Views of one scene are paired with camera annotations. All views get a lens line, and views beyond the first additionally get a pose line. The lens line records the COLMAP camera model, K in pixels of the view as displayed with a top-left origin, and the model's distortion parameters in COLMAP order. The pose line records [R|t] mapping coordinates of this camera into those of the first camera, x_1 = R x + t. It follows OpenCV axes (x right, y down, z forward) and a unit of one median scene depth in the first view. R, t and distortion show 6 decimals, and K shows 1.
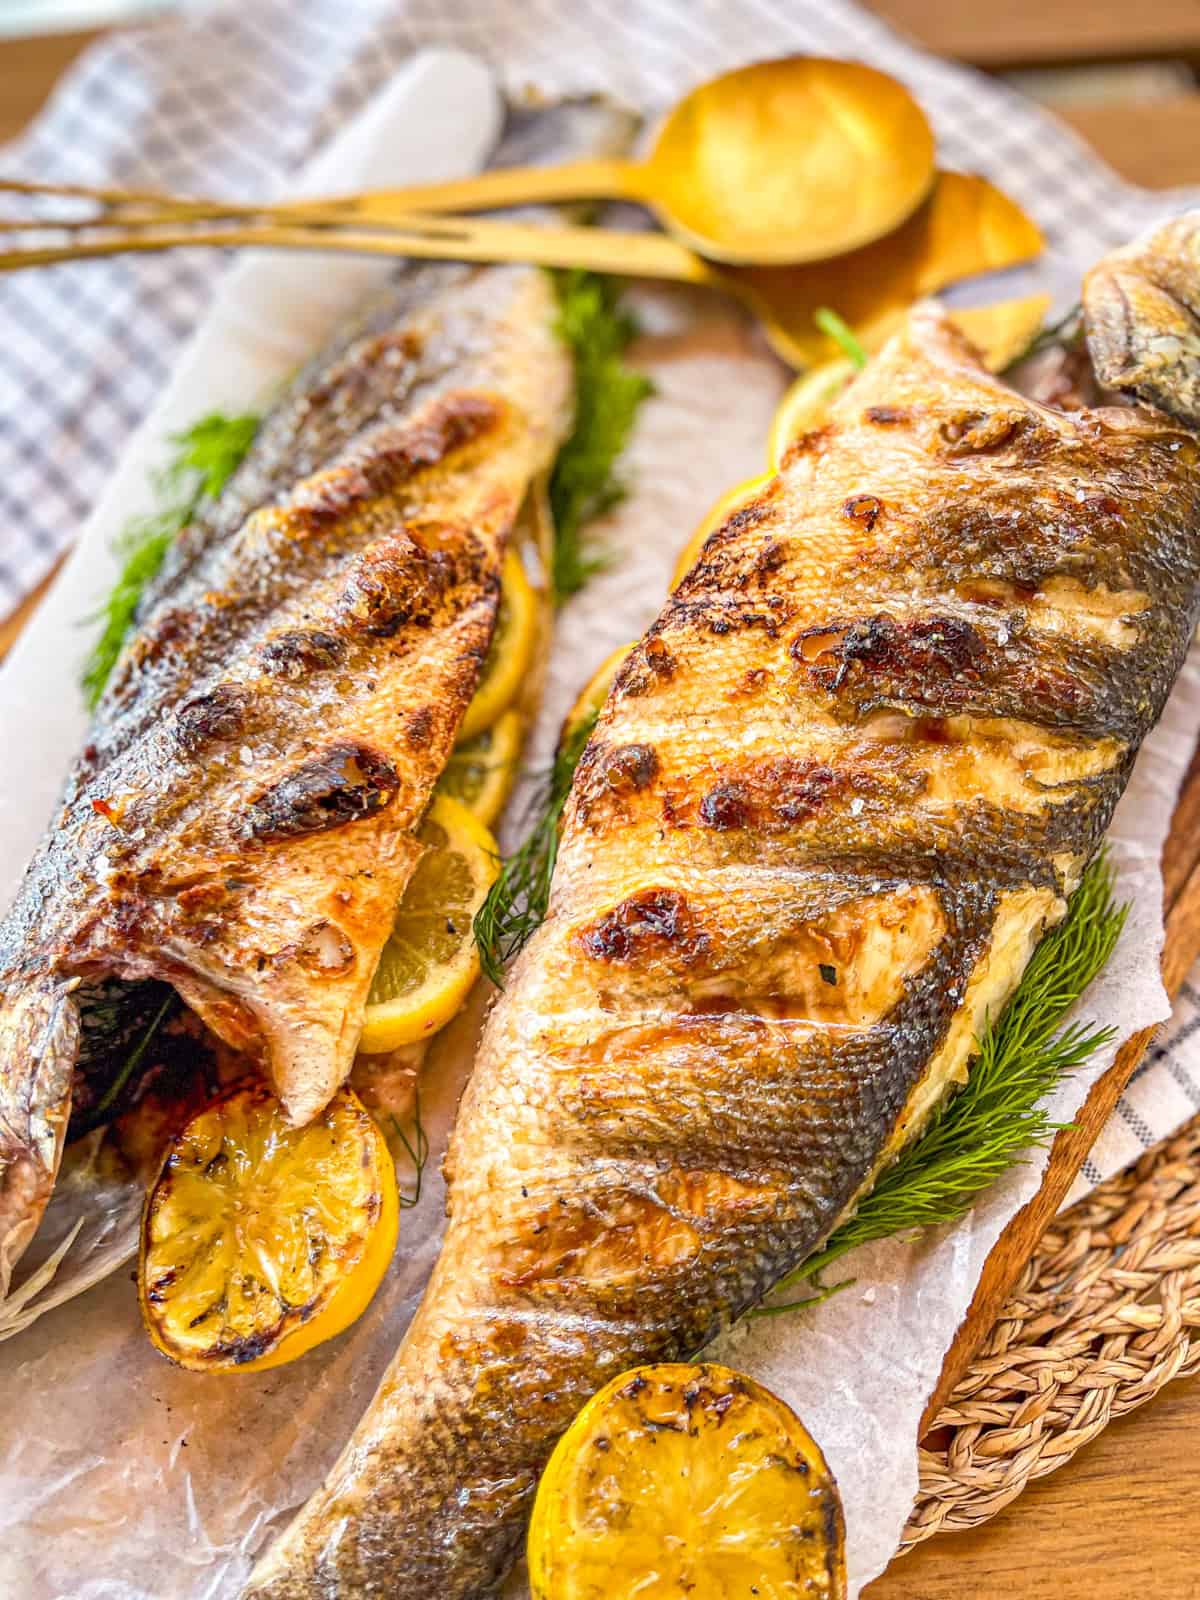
lens RADIAL K [[1212.7, 0, 603.6], [0, 1212.7, 798.9], [0, 0, 1]] dist [-0.010320, -0.015149]
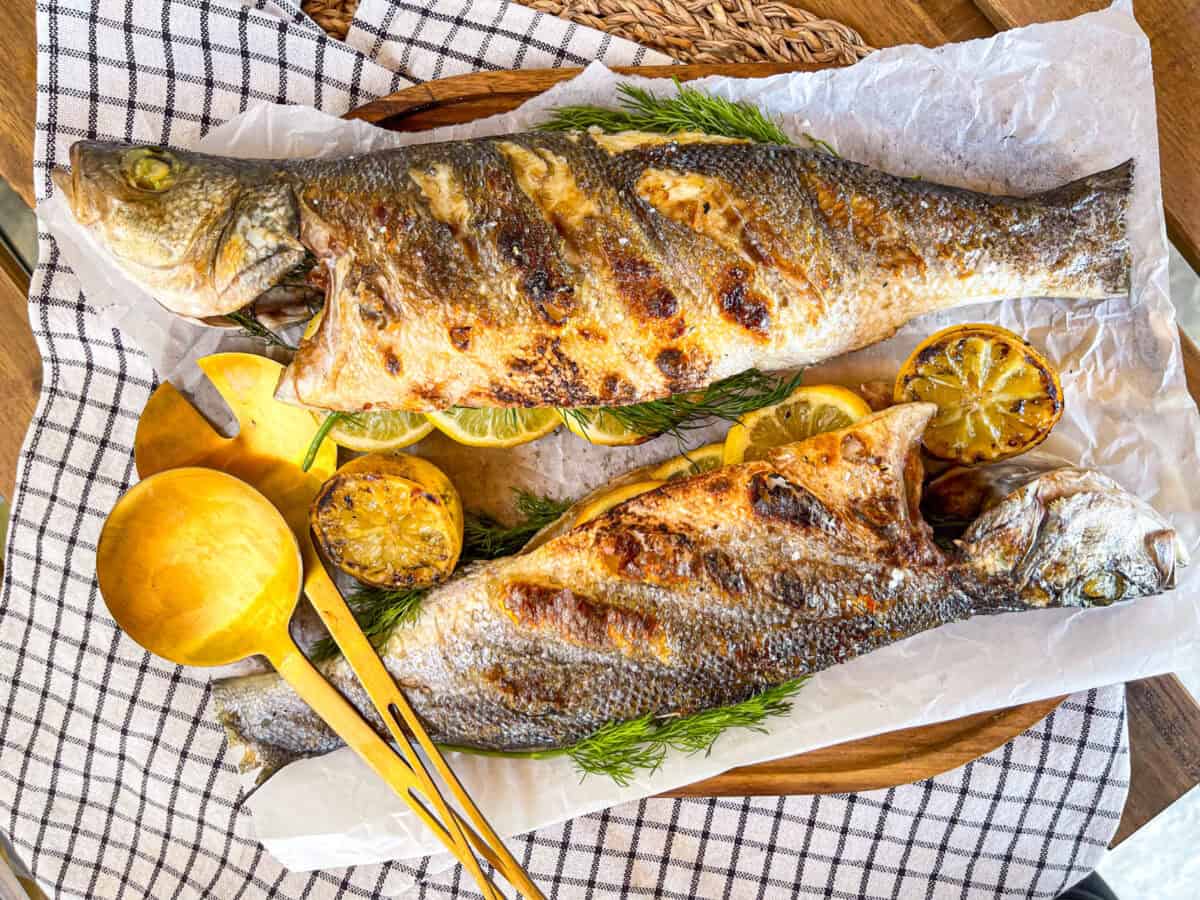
lens RADIAL K [[875.9, 0, 602.7], [0, 875.9, 452.2], [0, 0, 1]] dist [-0.012316, 0.000914]
pose [[-0.579641, -0.814039, 0.036846, -0.064712], [0.782636, -0.543549, 0.303373, -0.532236], [-0.226930, 0.204684, 0.952159, -0.129283]]
